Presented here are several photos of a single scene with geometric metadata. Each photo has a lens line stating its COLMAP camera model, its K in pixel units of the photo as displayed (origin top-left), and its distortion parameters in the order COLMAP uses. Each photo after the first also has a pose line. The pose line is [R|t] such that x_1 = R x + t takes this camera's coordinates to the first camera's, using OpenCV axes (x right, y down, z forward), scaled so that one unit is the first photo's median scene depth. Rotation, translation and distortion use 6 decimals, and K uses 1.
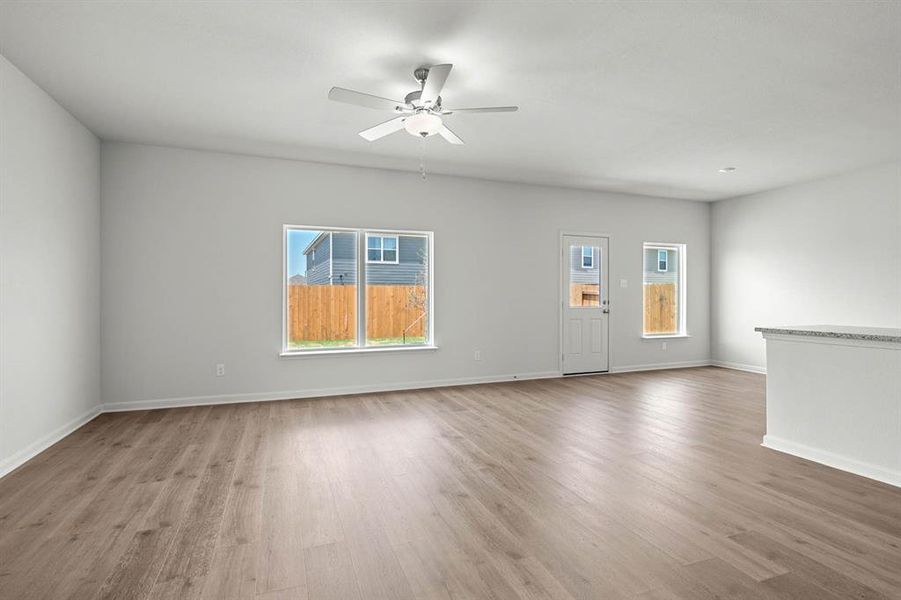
lens RADIAL K [[444.0, 0, 450.5], [0, 444.0, 300.0], [0, 0, 1]] dist [-0.002919, -0.000298]
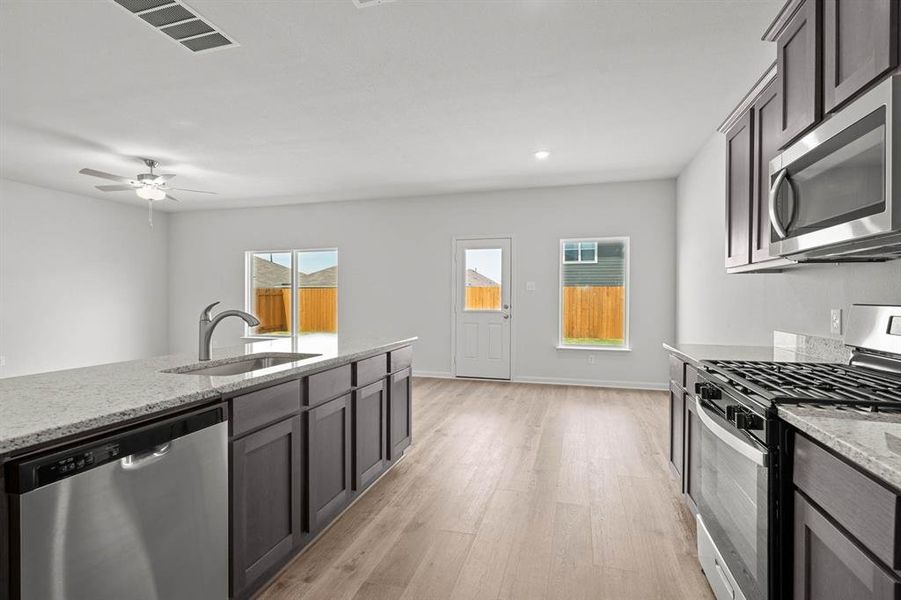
lens RADIAL K [[428.2, 0, 450.5], [0, 428.2, 300.0], [0, 0, 1]] dist [-0.000677, -0.000075]
pose [[0.800405, 0.003468, -0.599449, 0.766566], [-0.000740, 0.999988, 0.004797, -0.012478], [0.599459, -0.003396, 0.800398, 0.187633]]
